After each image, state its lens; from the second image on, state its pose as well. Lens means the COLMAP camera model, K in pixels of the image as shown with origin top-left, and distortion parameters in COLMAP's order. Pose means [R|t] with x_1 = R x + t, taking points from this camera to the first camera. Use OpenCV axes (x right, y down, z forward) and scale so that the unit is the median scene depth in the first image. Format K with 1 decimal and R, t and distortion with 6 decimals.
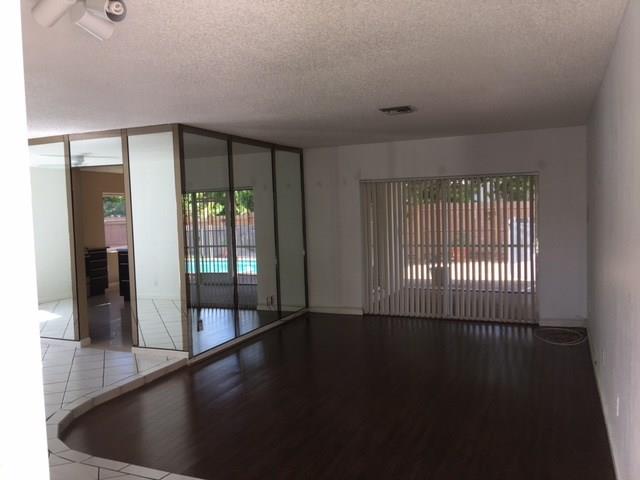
lens RADIAL K [[546.1, 0, 317.8], [0, 546.1, 236.9], [0, 0, 1]] dist [0.102309, -0.154357]
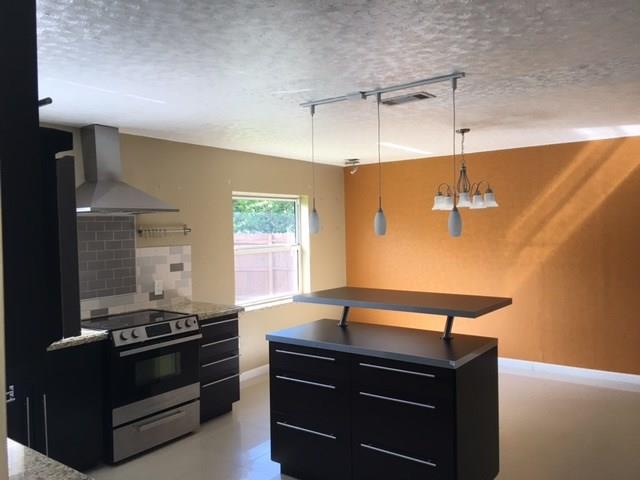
lens RADIAL K [[546.1, 0, 317.8], [0, 546.1, 236.9], [0, 0, 1]] dist [0.102309, -0.154357]
pose [[0.978941, 0.011818, -0.203799, -0.382364], [-0.017156, 0.999554, -0.024447, -0.048234], [0.203419, 0.027429, 0.978707, 0.961455]]
